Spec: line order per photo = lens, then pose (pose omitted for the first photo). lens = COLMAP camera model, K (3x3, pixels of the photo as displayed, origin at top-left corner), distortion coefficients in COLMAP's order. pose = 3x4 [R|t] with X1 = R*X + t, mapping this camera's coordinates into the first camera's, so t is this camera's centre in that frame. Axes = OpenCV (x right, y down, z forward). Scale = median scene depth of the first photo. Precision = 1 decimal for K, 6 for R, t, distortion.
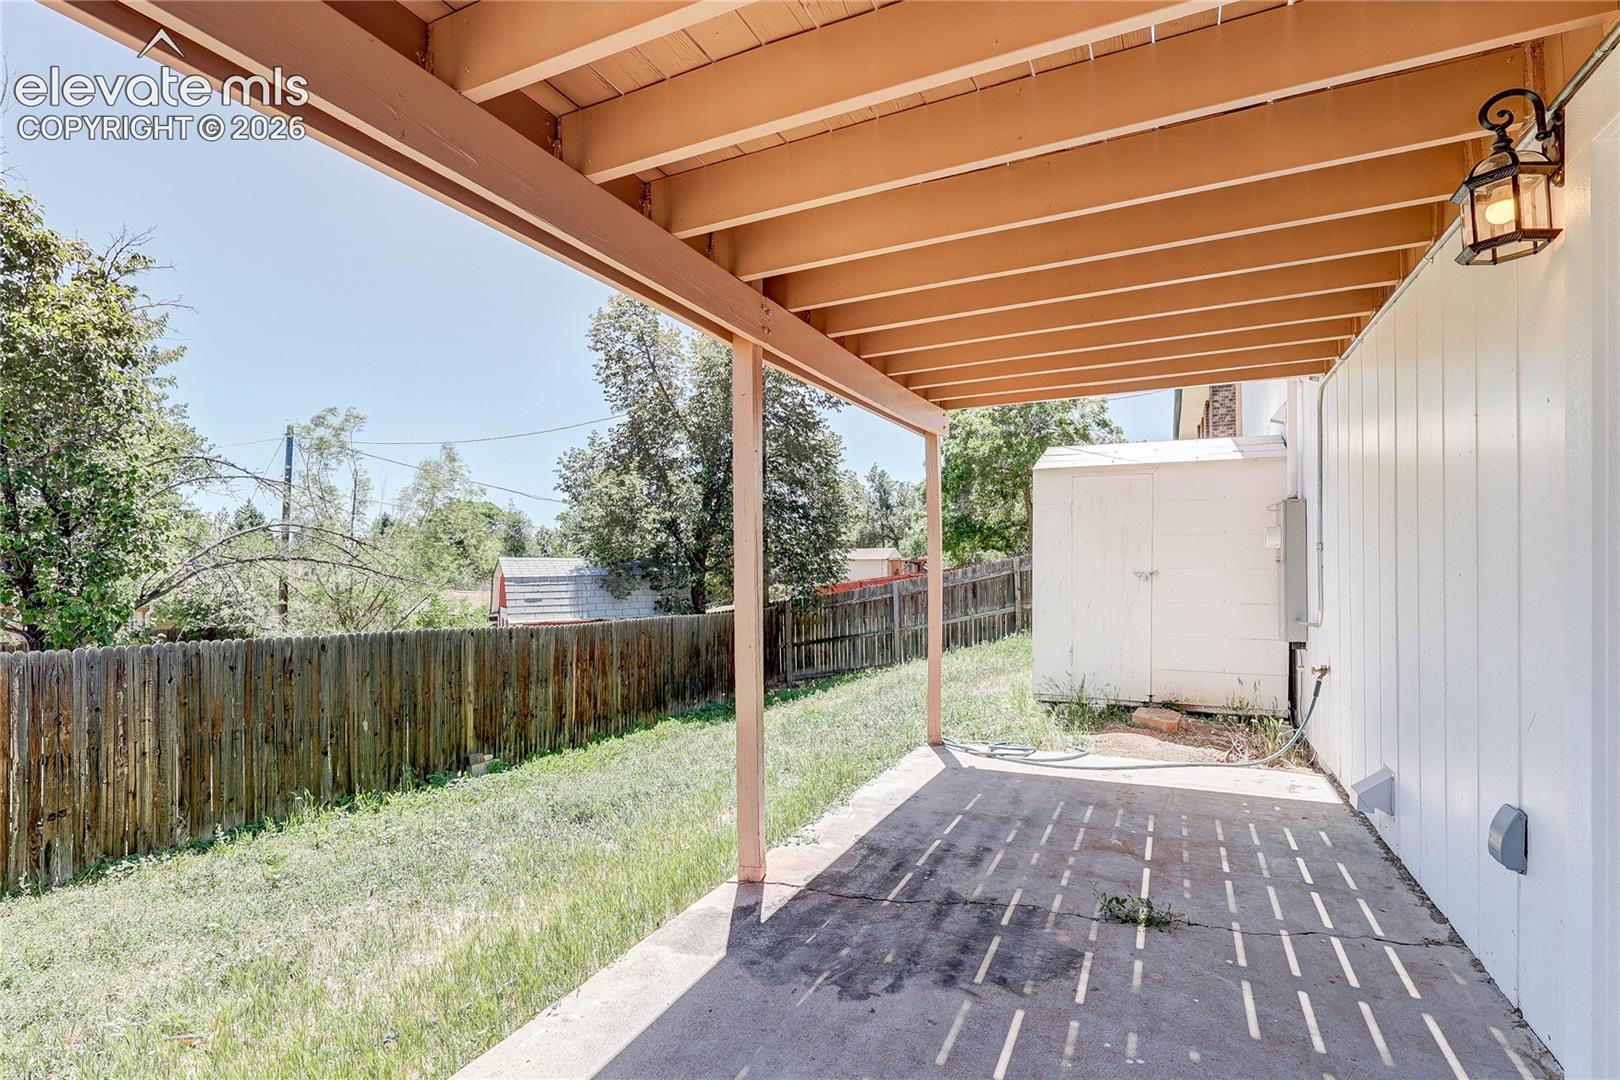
lens RADIAL K [[792.7, 0, 807.1], [0, 792.7, 562.1], [0, 0, 1]] dist [-0.001507, 0.000227]
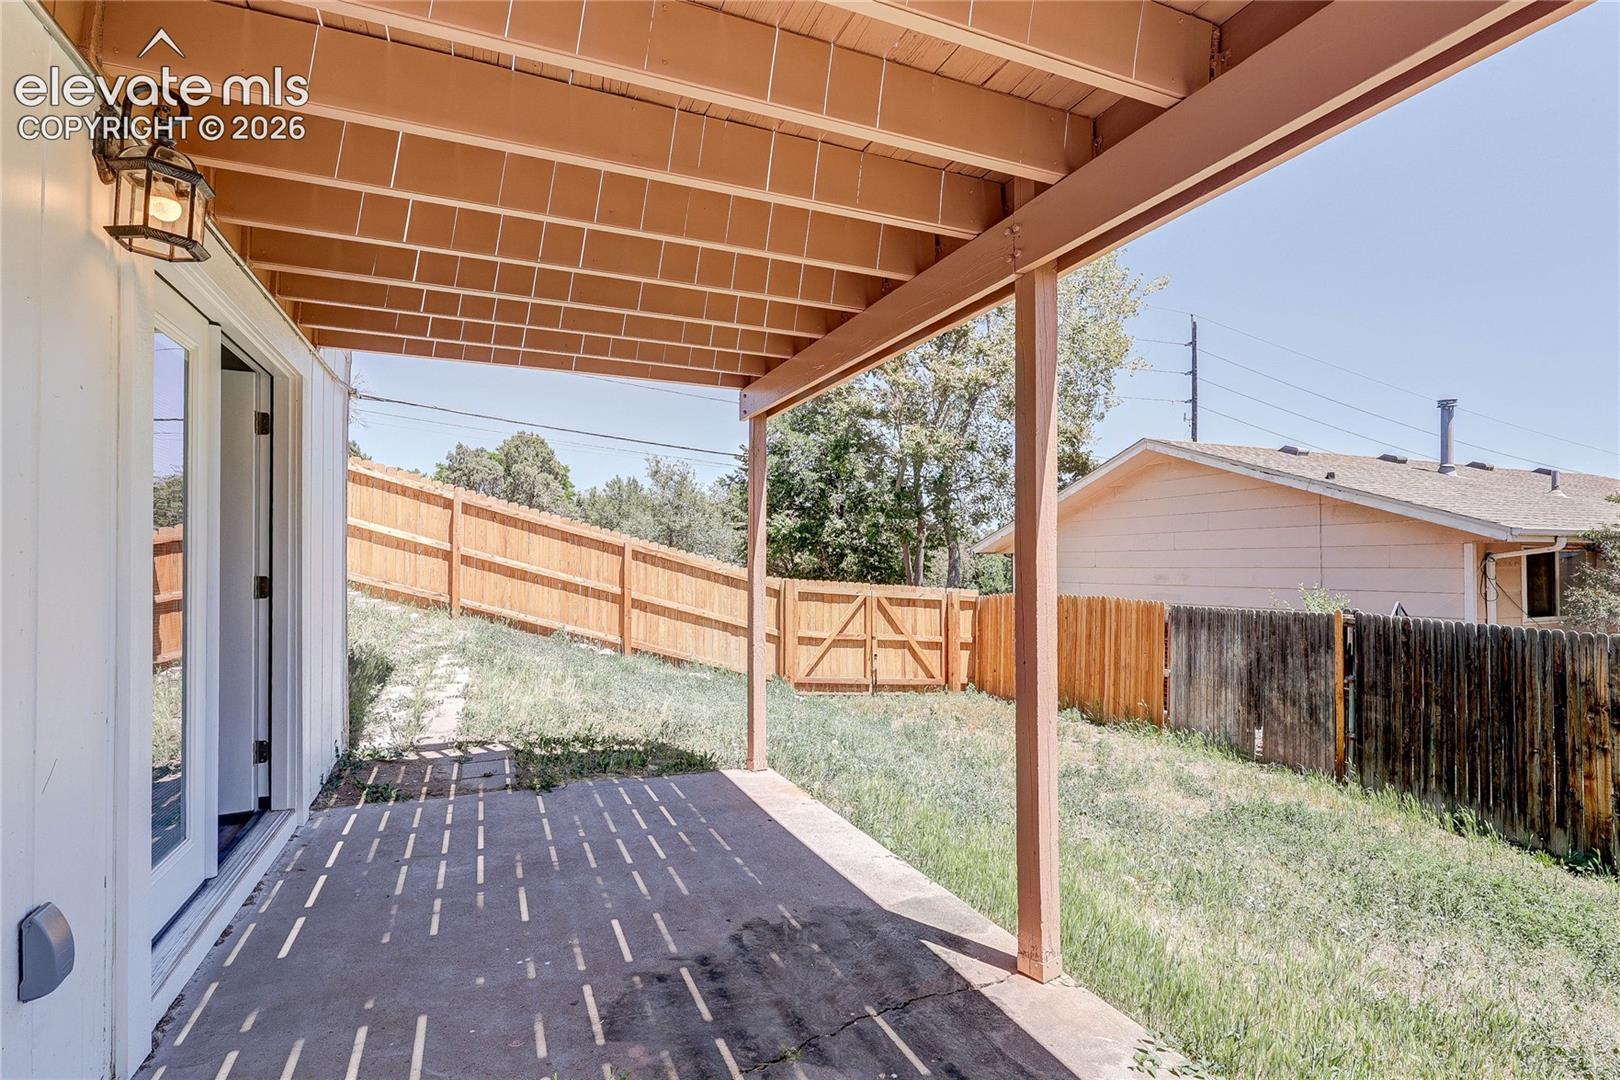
lens RADIAL K [[756.3, 0, 810.0], [0, 756.3, 562.8], [0, 0, 1]] dist [-0.002725, -0.000360]
pose [[-0.678317, 0.003318, -0.734762, 0.749322], [0.019645, 0.999714, -0.013621, 0.008526], [0.734507, -0.023674, -0.678188, 1.634799]]
